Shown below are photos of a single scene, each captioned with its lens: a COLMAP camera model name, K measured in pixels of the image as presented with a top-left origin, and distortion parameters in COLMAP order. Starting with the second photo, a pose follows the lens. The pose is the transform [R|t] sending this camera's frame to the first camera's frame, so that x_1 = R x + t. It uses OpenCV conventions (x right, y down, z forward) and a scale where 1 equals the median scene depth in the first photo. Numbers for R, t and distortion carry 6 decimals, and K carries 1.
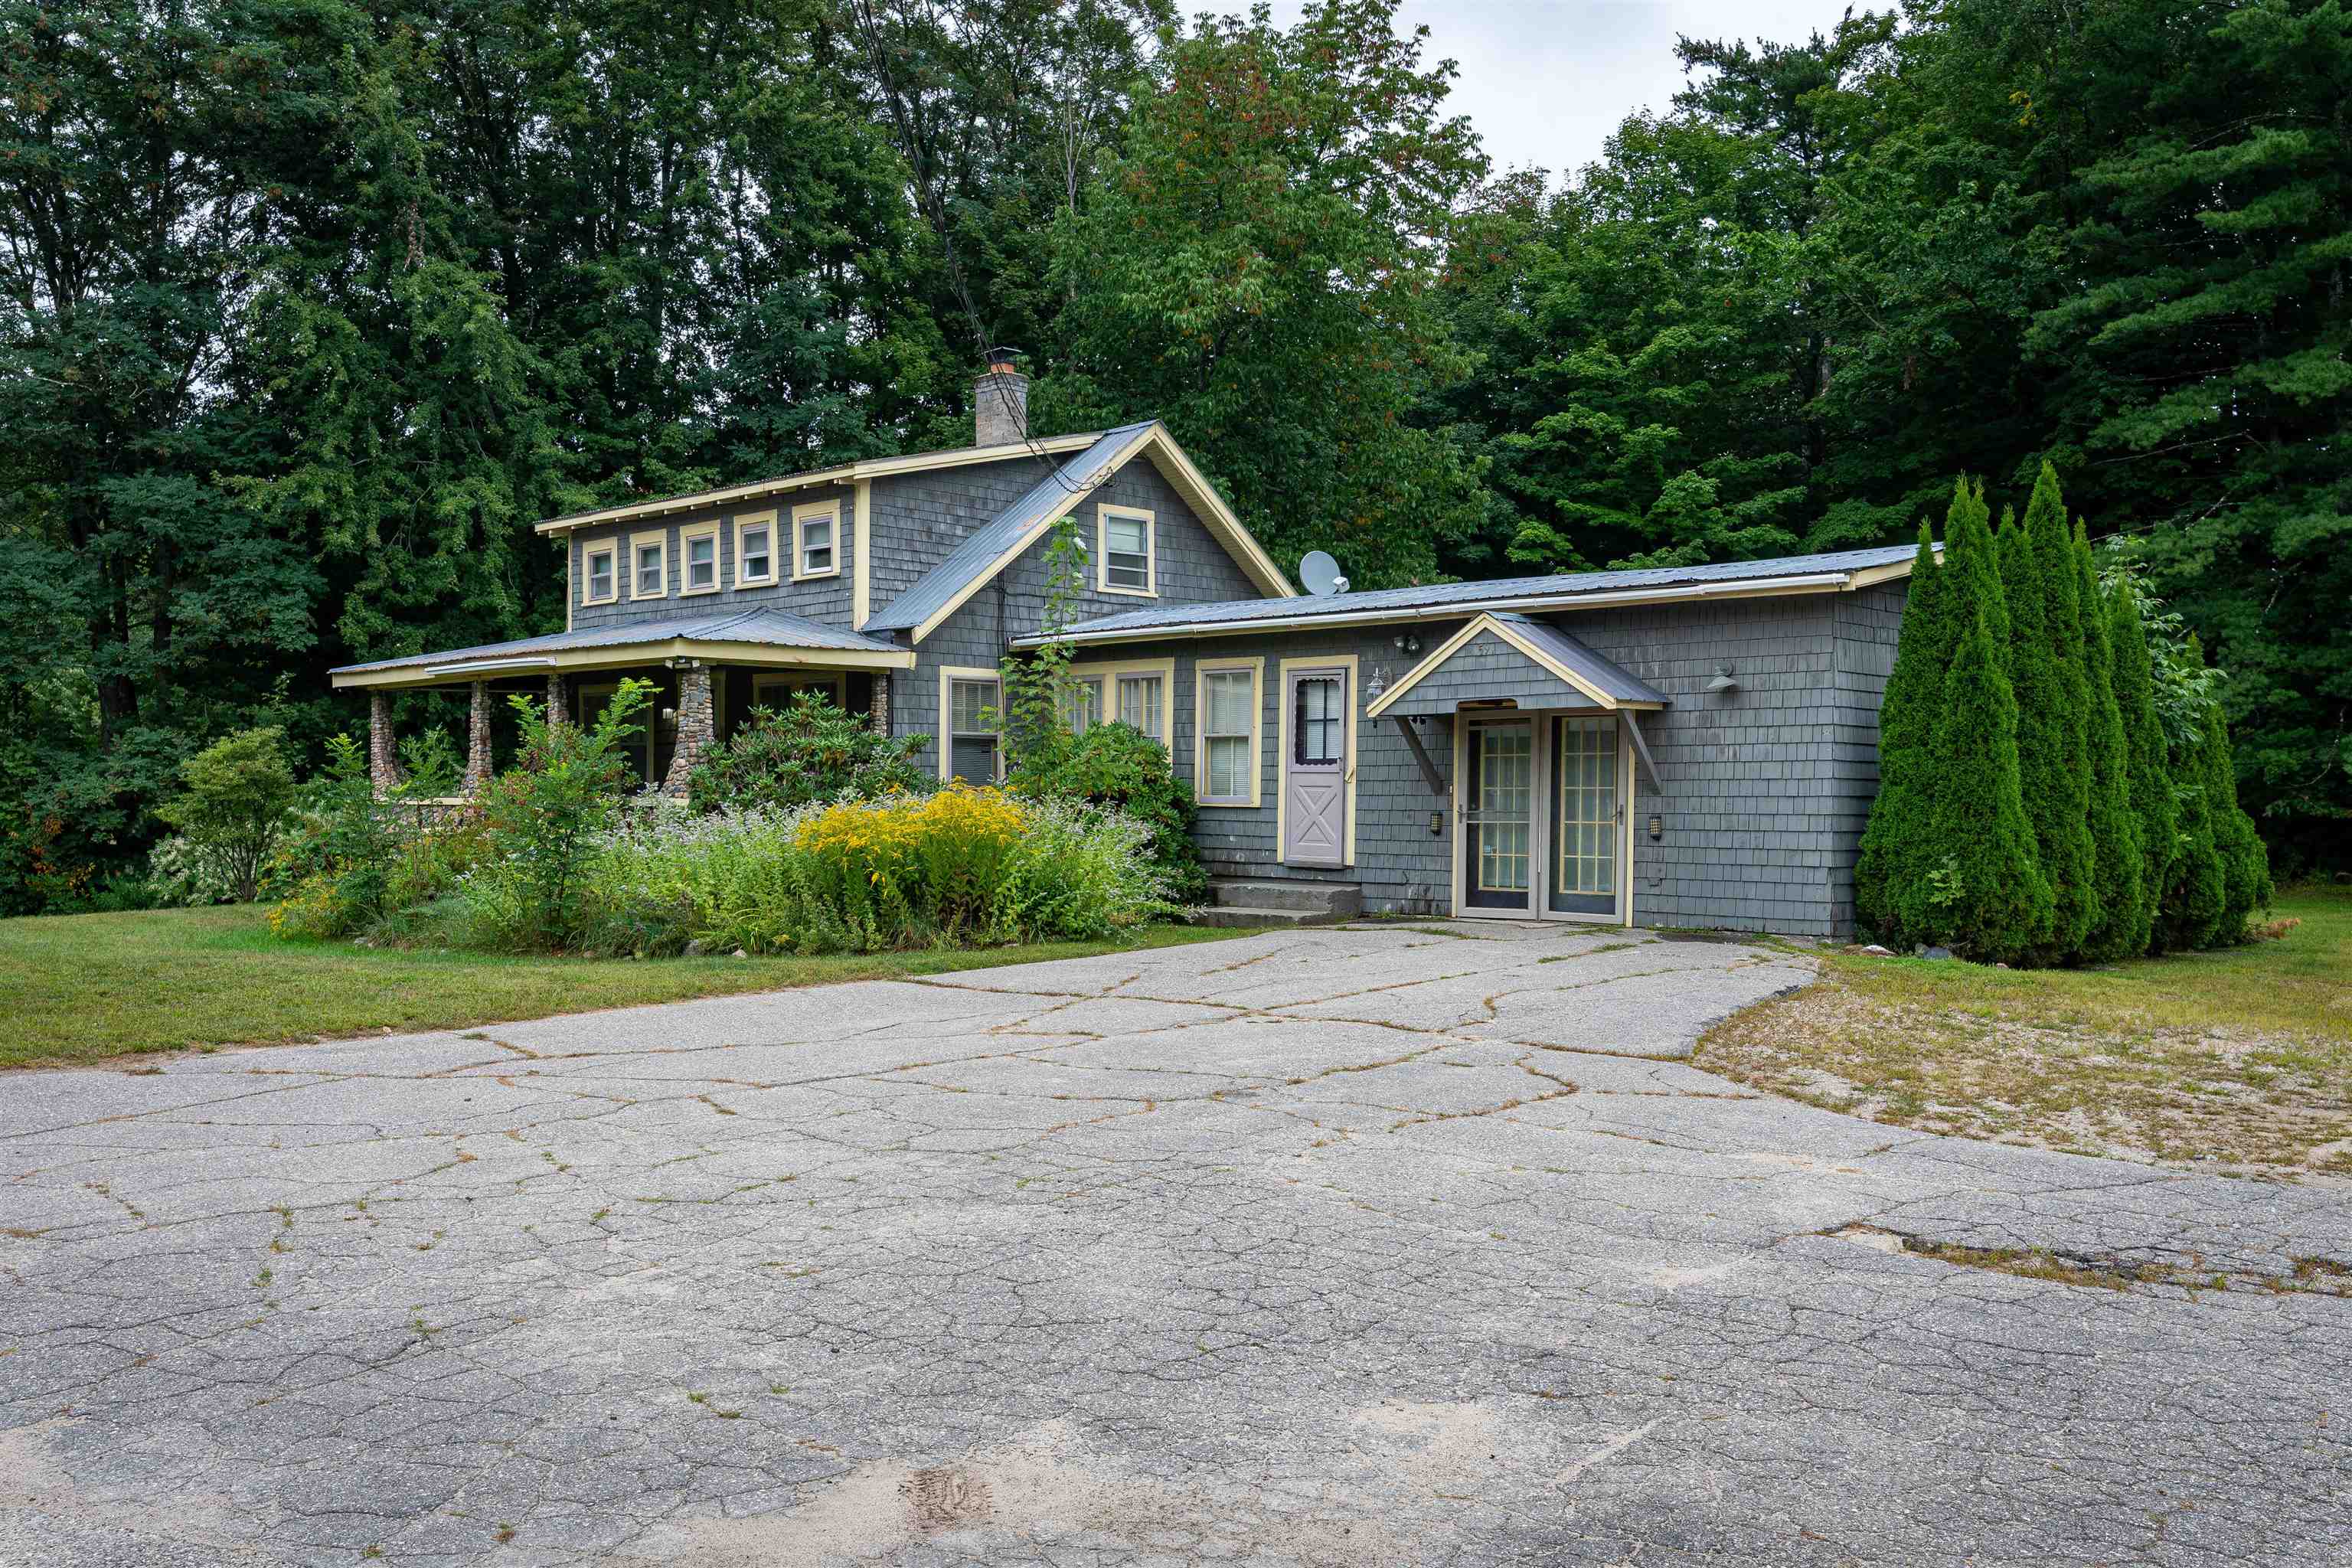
lens RADIAL K [[1929.6, 0, 1191.9], [0, 1929.6, 801.5], [0, 0, 1]] dist [0.000022, -0.008723]
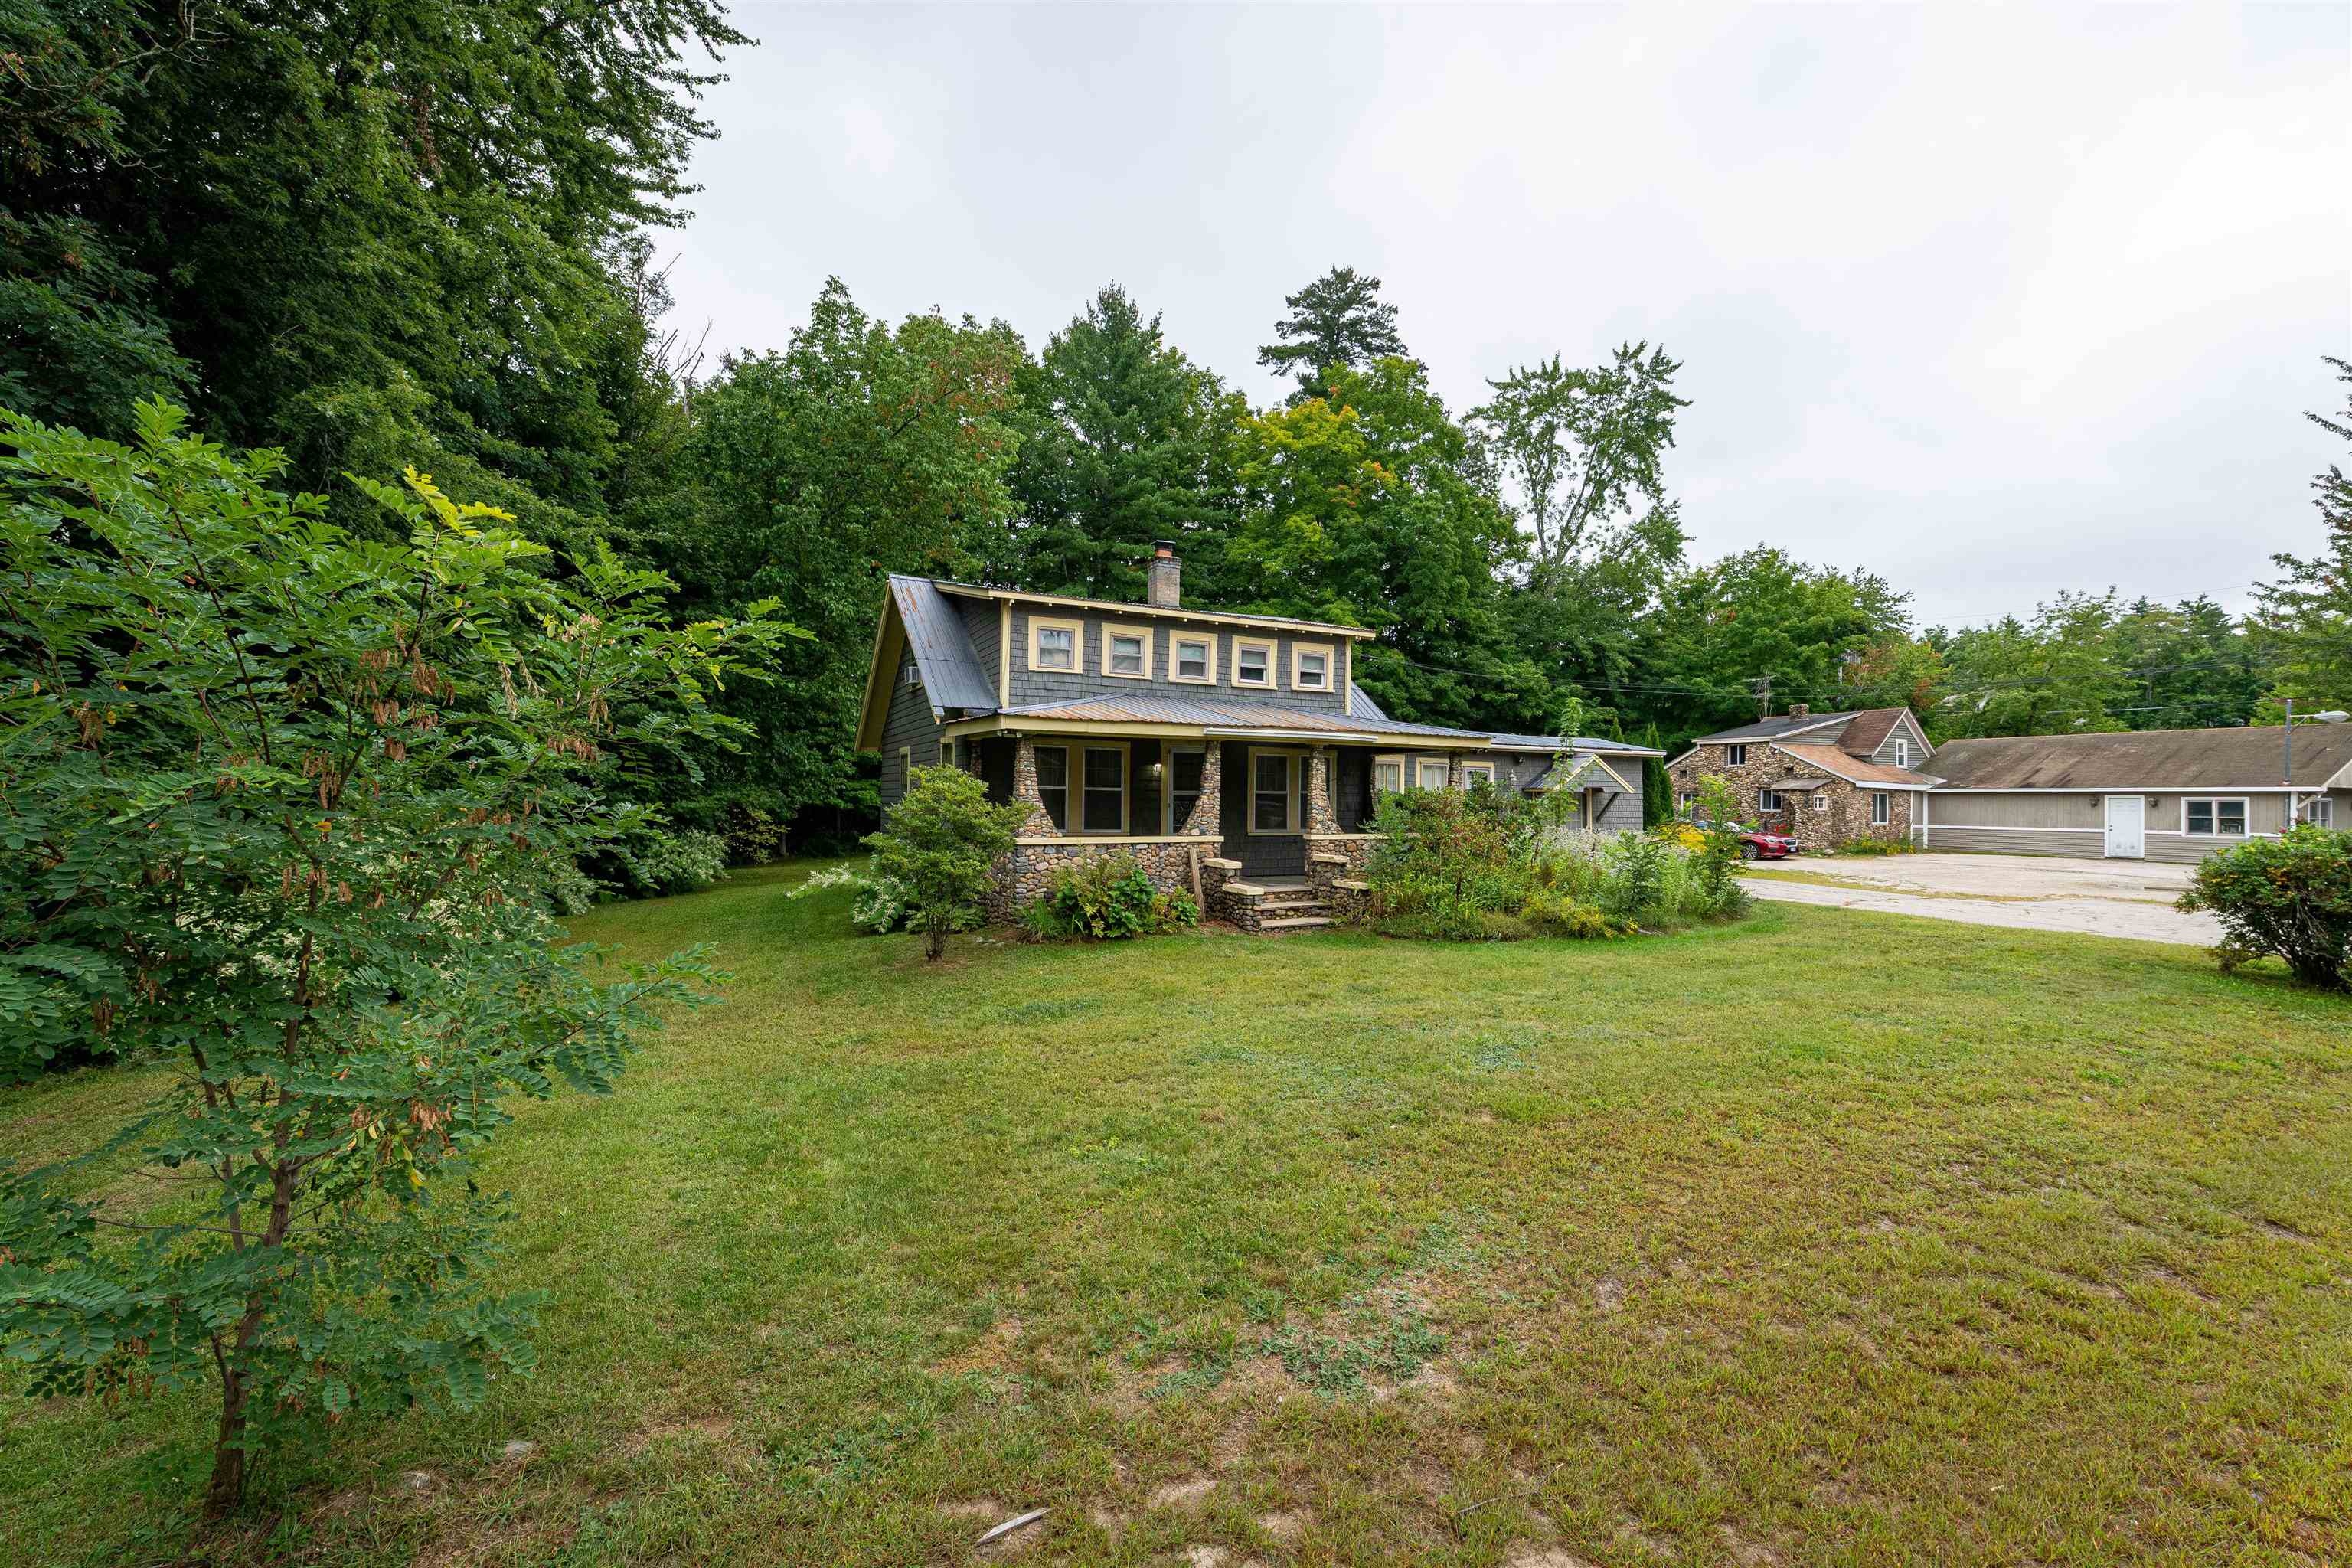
lens RADIAL K [[997.0, 0, 1173.5], [0, 997.0, 788.1], [0, 0, 1]] dist [-0.000817, 0.000523]
pose [[0.337826, 0.014778, 0.941092, -1.011661], [-0.000407, 0.999879, -0.015555, -0.023426], [-0.941208, 0.004872, 0.337792, 0.840361]]
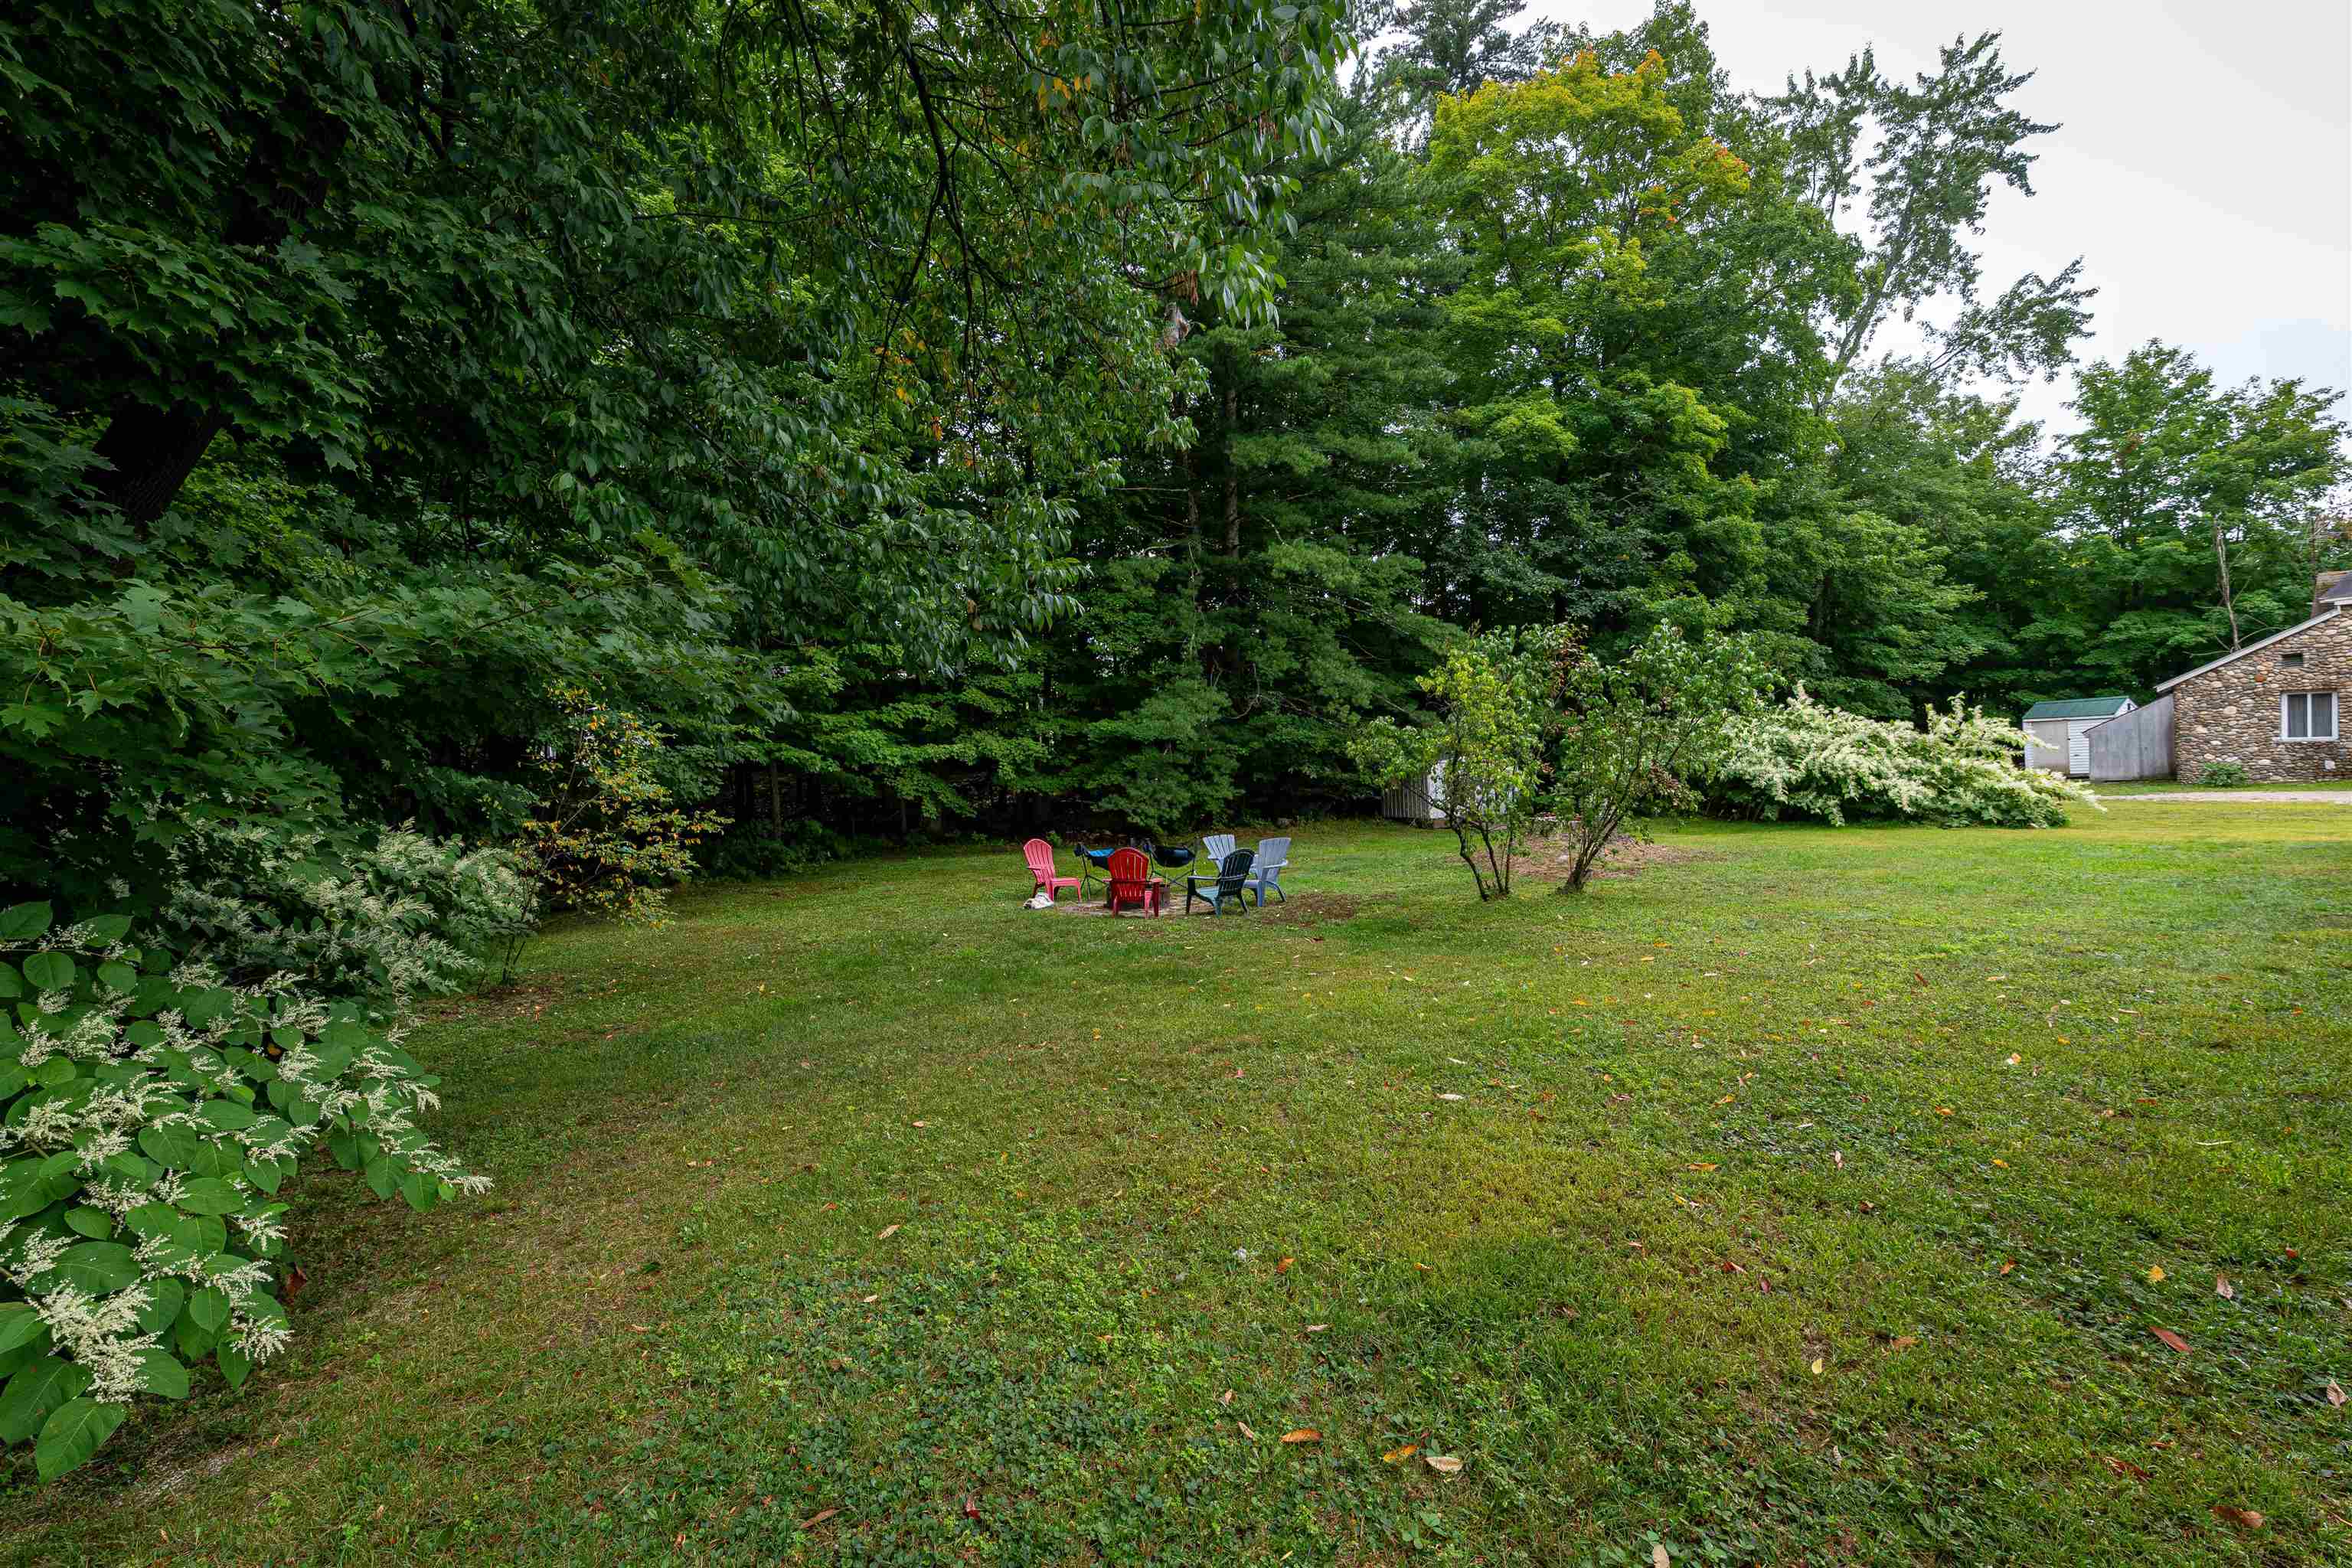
lens RADIAL K [[997.0, 0, 1177.2], [0, 997.0, 794.6], [0, 0, 1]] dist [-0.000817, 0.000523]
pose [[0.216645, -0.027111, 0.975874, -0.246595], [0.039139, 0.999052, 0.019066, 0.000273], [-0.975465, 0.034064, 0.217501, 1.548444]]
